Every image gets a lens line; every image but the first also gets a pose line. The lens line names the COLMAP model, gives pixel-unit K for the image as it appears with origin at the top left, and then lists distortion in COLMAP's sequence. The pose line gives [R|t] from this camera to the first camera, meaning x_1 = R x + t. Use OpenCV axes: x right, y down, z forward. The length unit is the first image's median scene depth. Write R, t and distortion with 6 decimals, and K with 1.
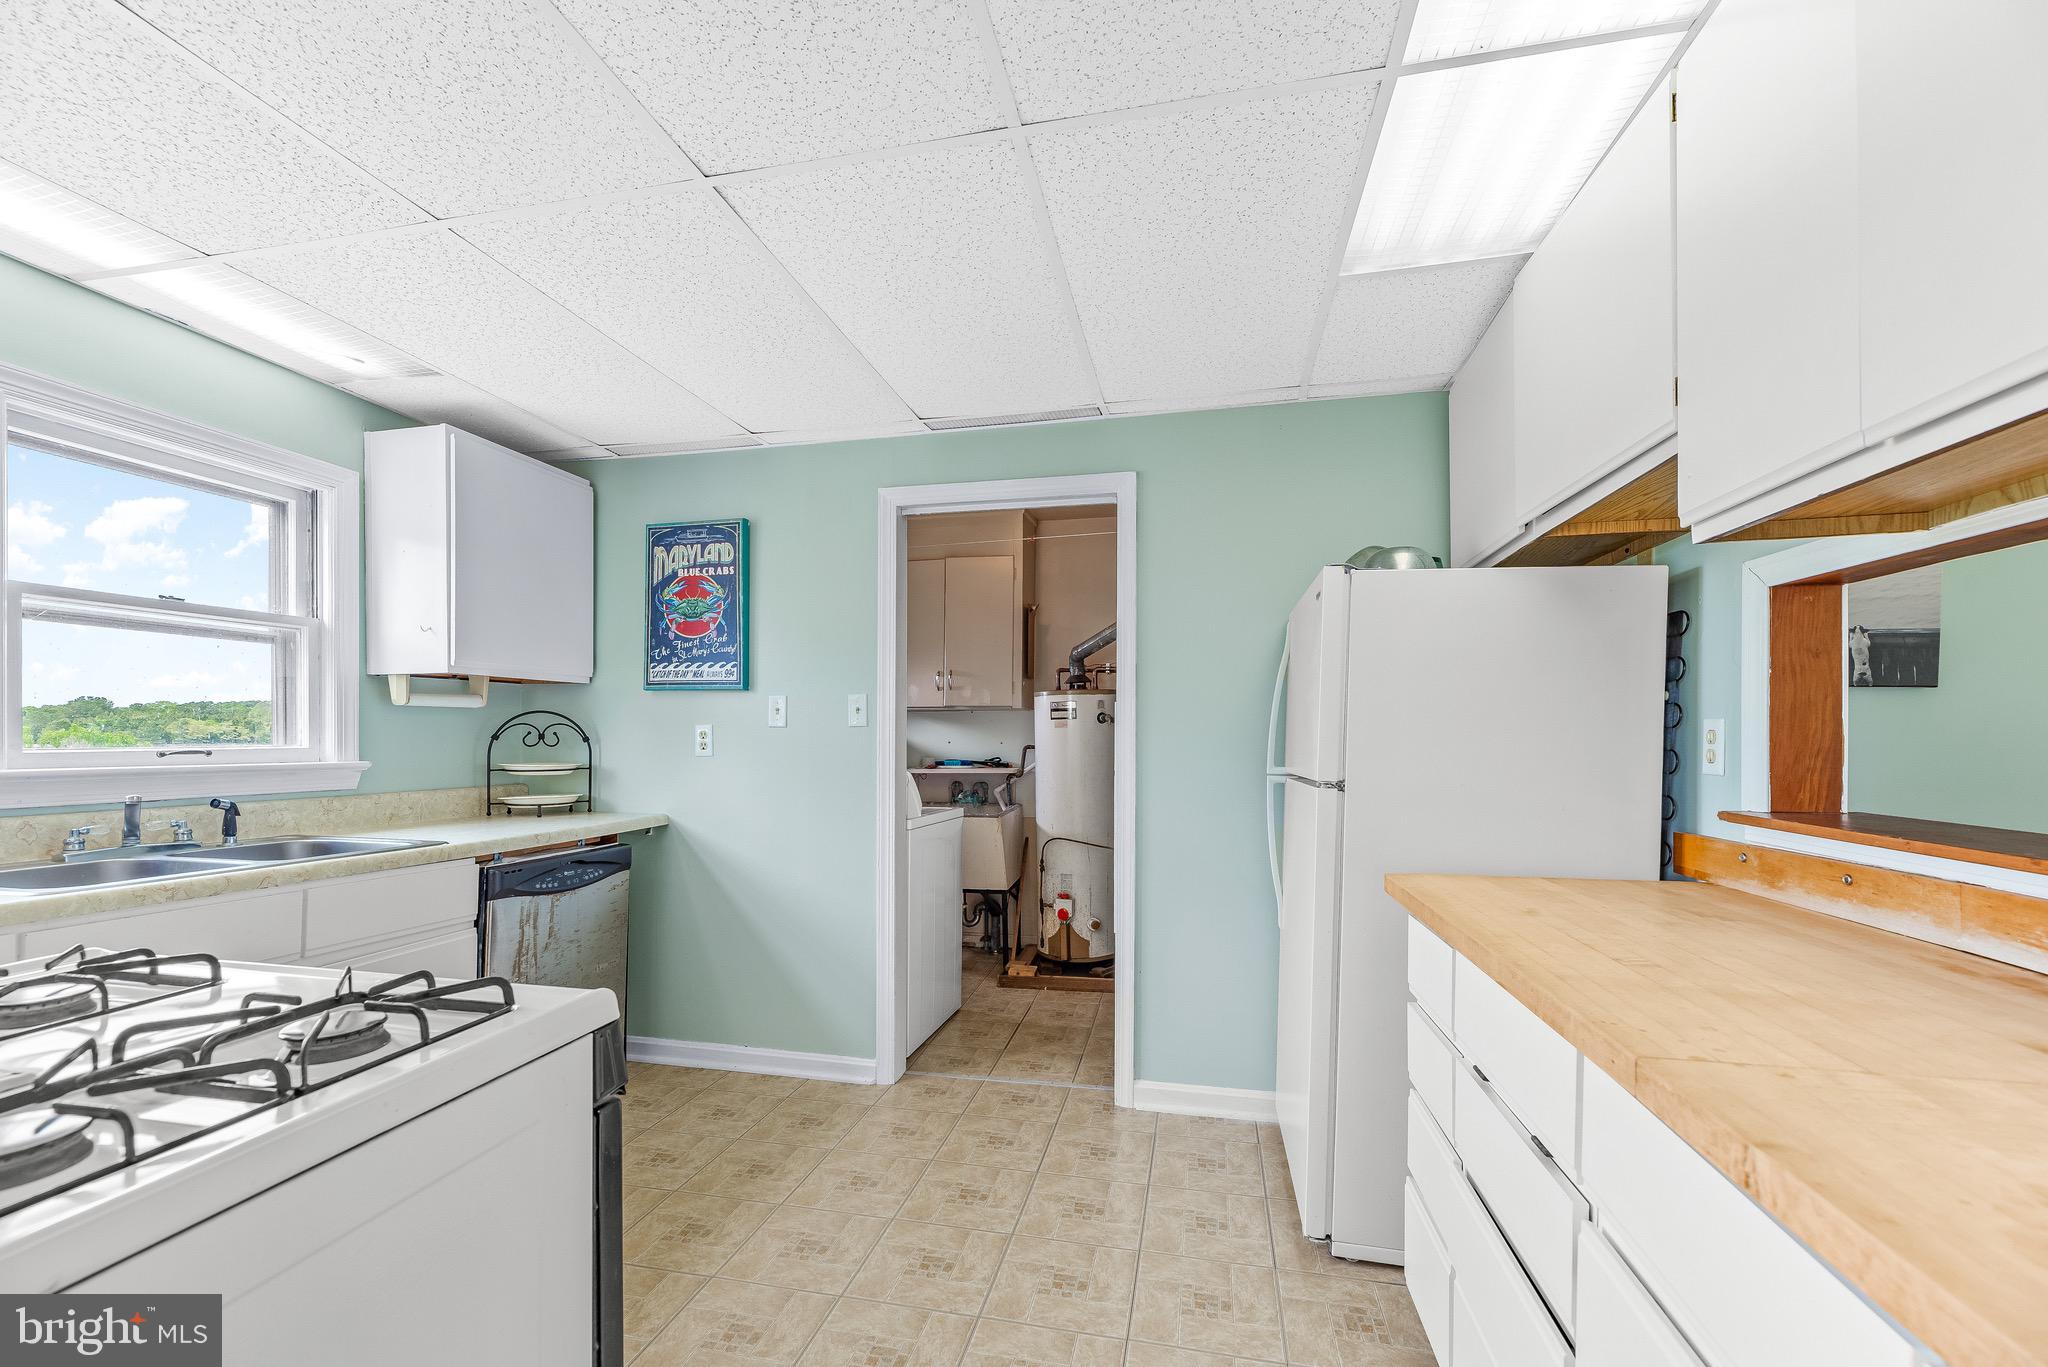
lens RADIAL K [[853.2, 0, 1026.3], [0, 853.2, 746.3], [0, 0, 1]] dist [-0.002907, -0.000128]
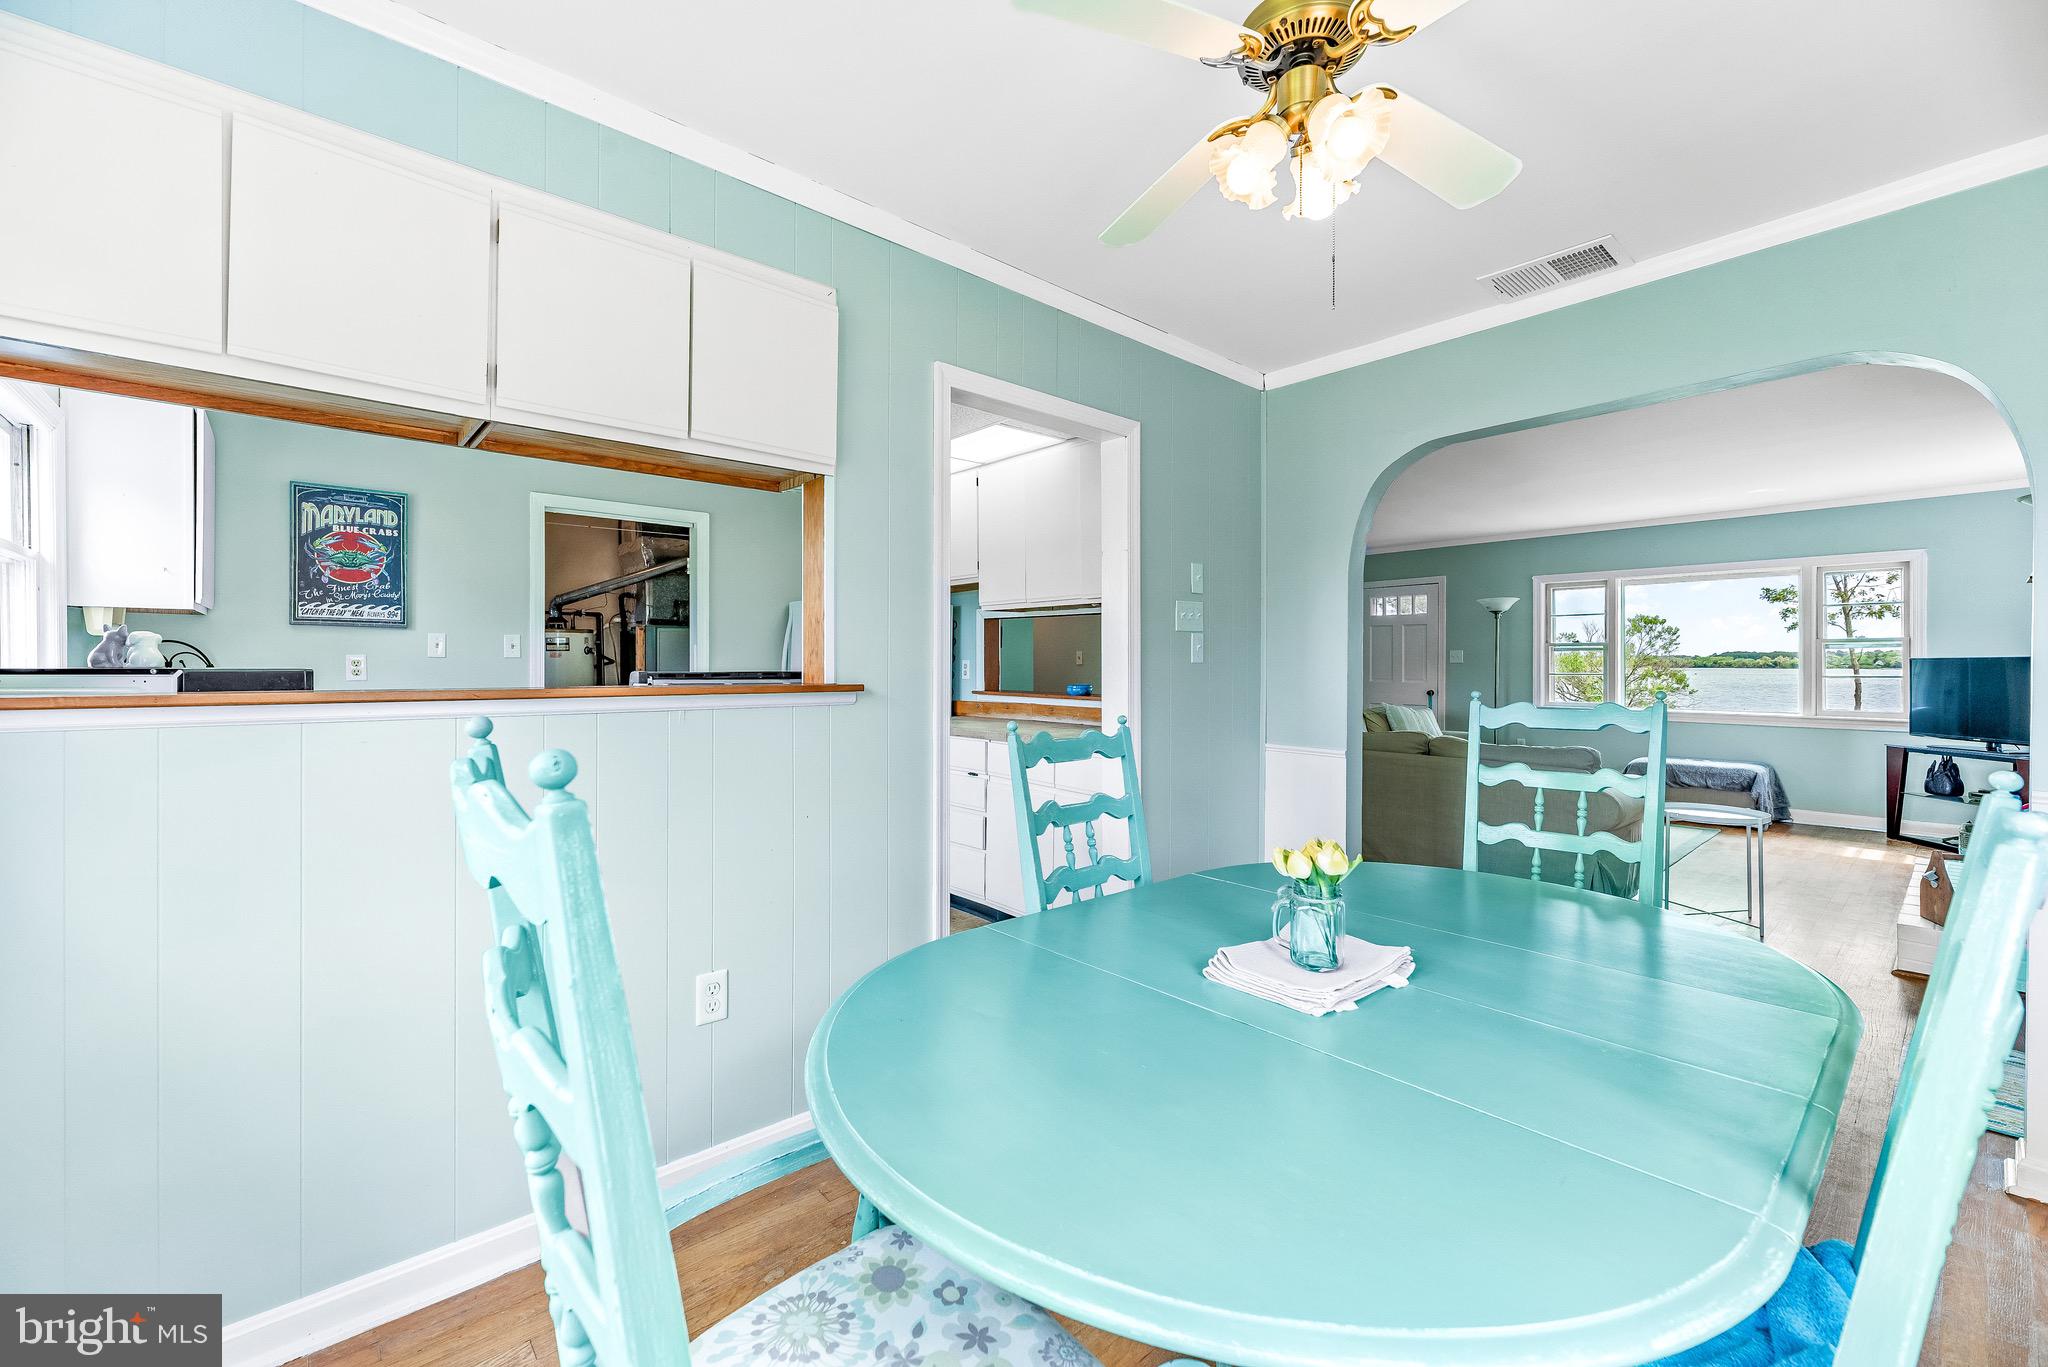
lens RADIAL K [[853.2, 0, 1014.6], [0, 853.2, 670.9], [0, 0, 1]] dist [-0.002907, -0.000128]
pose [[0.589078, -0.005631, 0.808057, -0.816591], [0.005273, 0.999981, 0.003124, -0.001476], [-0.808059, 0.002421, 0.589096, -0.478785]]
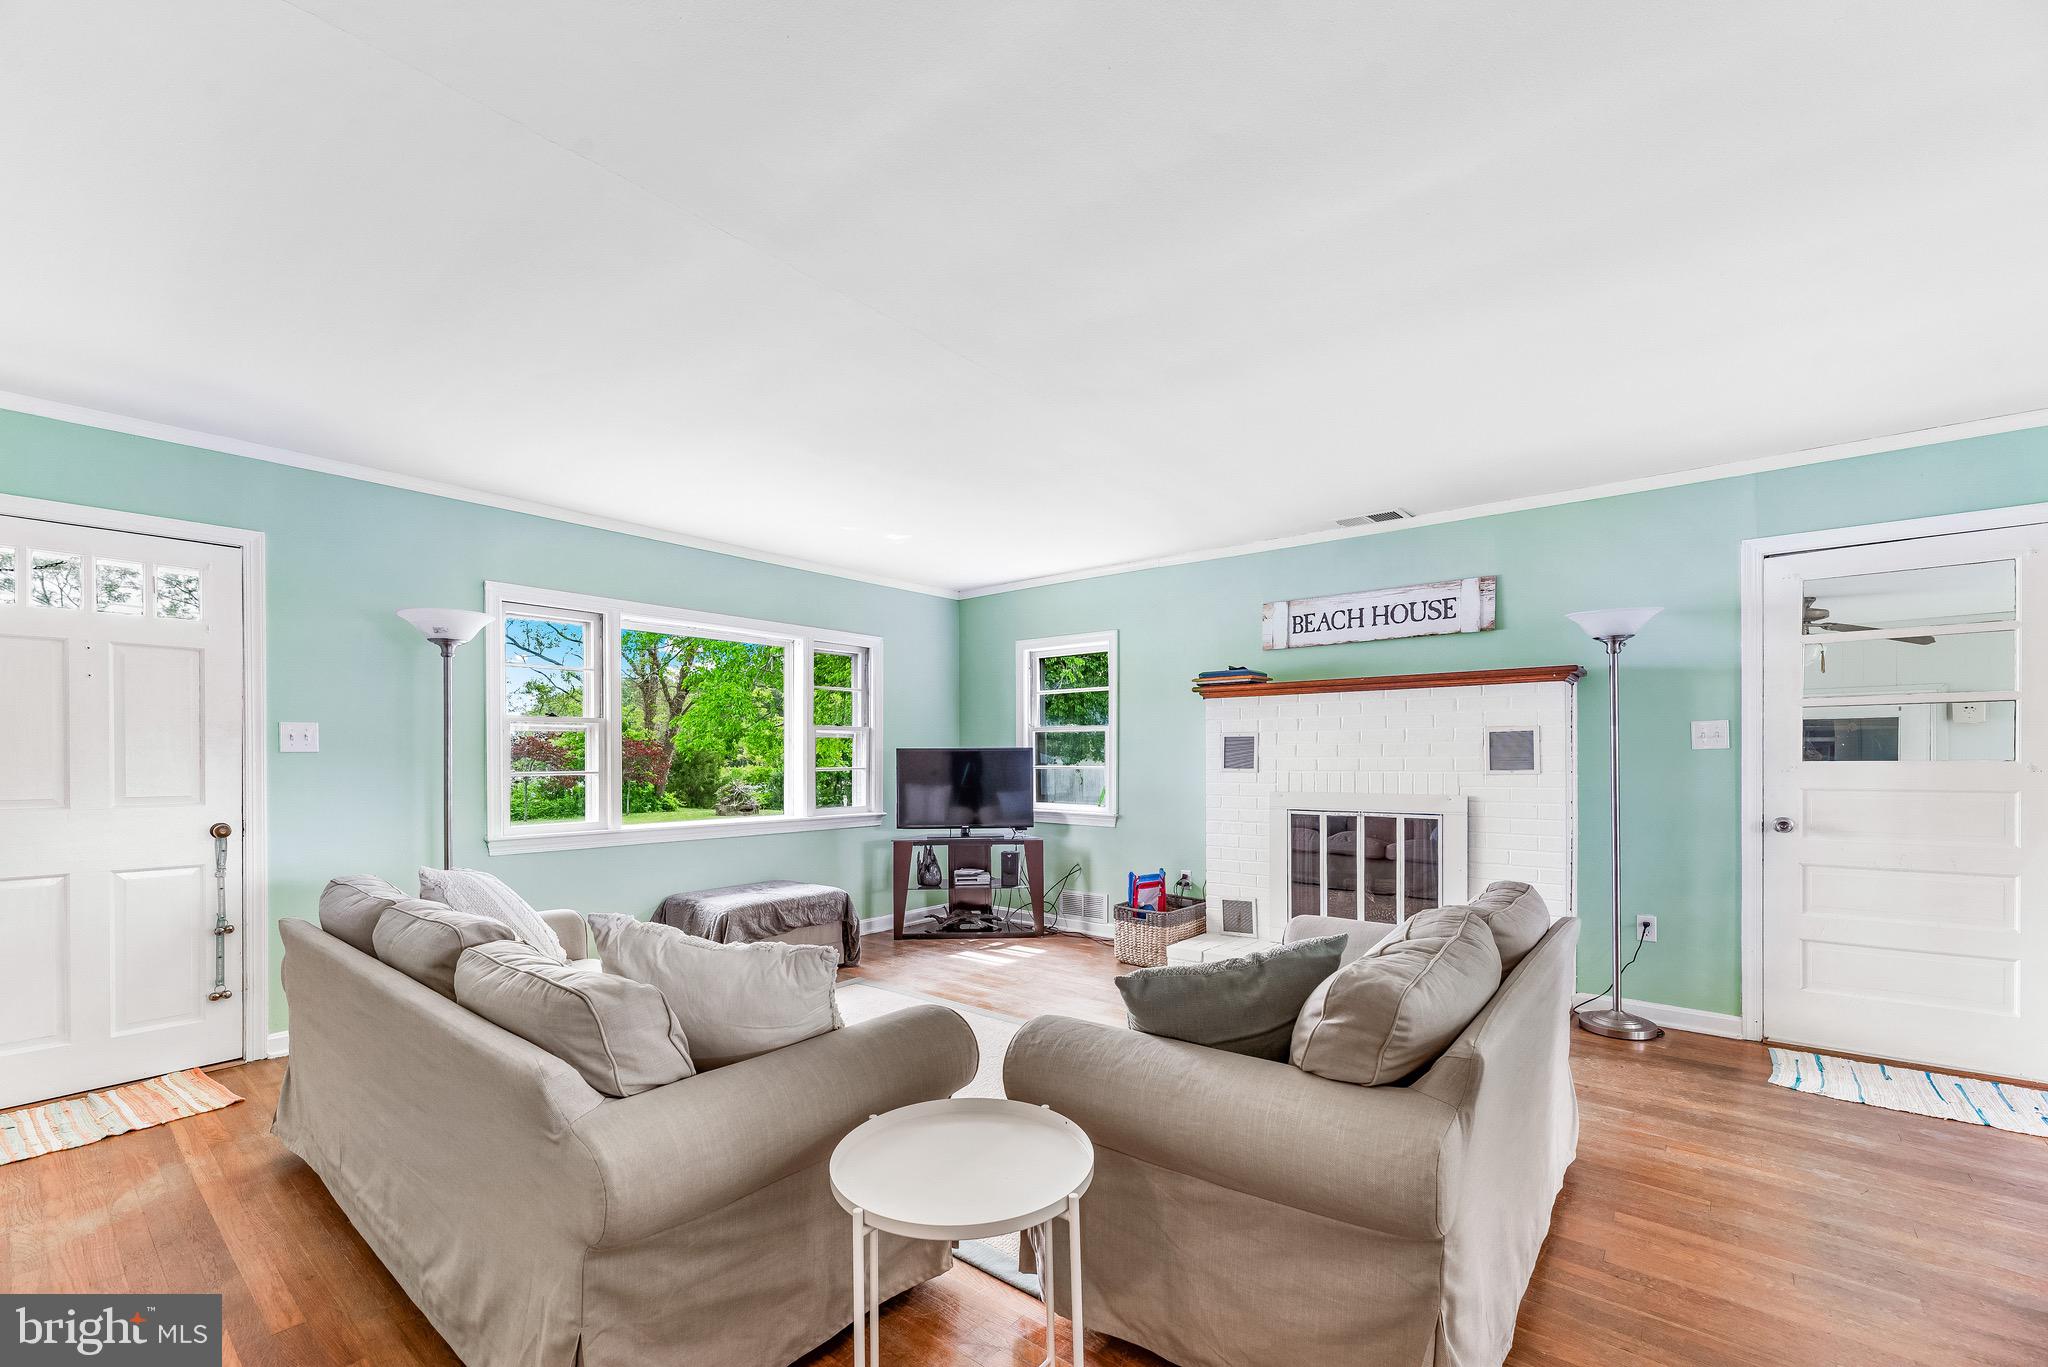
lens RADIAL K [[853.2, 0, 971.2], [0, 853.2, 757.9], [0, 0, 1]] dist [-0.002907, -0.000128]
pose [[-0.884849, 0.005431, 0.465845, 0.887268], [0.008741, 0.999950, 0.004947, -0.001708], [-0.465795, 0.008449, -0.884852, 0.558088]]
